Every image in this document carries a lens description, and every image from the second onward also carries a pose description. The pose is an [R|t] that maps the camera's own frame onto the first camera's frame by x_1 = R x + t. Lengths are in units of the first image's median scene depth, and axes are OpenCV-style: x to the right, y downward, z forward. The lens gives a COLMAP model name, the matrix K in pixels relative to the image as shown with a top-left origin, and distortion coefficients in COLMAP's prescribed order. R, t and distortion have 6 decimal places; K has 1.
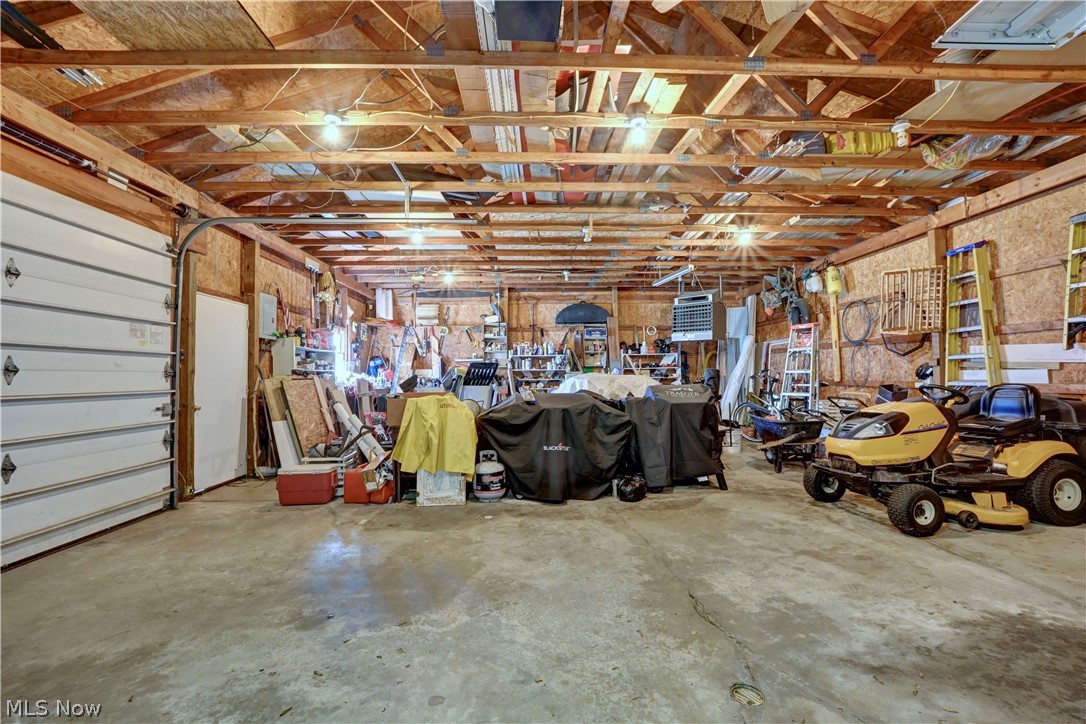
lens RADIAL K [[451.7, 0, 547.9], [0, 451.7, 359.3], [0, 0, 1]] dist [-0.028640, 0.007020]
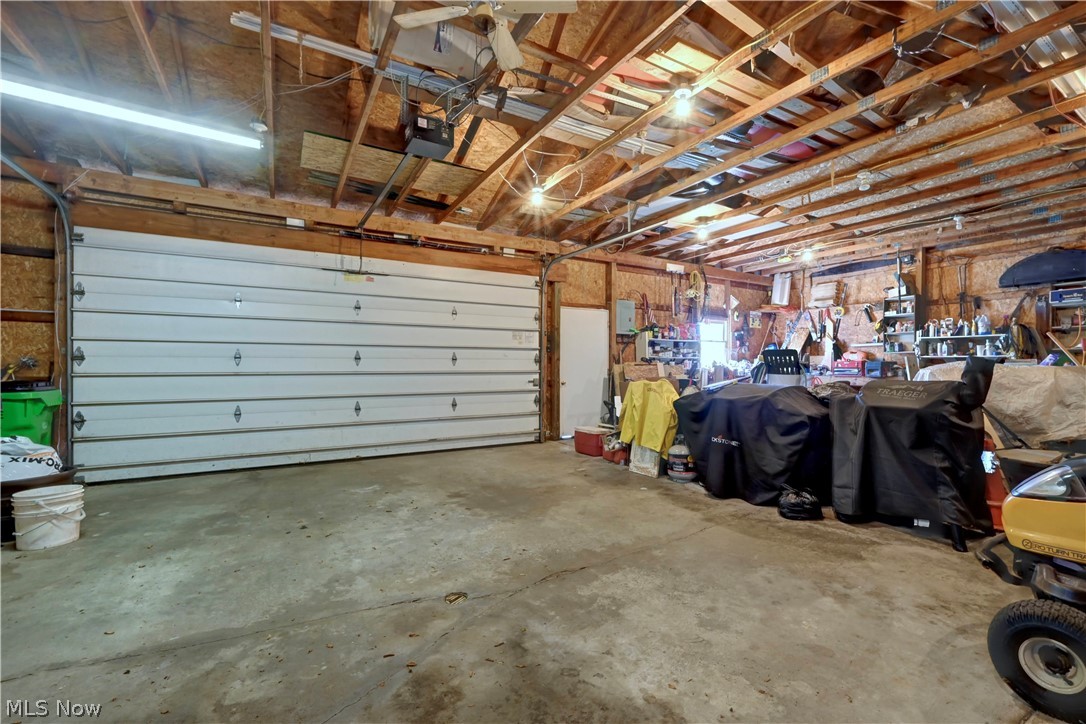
lens RADIAL K [[451.7, 0, 547.9], [0, 451.7, 359.3], [0, 0, 1]] dist [-0.028640, 0.007020]
pose [[0.501819, 0.003114, -0.864967, 0.600948], [0.024569, 0.999539, 0.017852, -0.001208], [0.864623, -0.030210, 0.501511, 0.190906]]
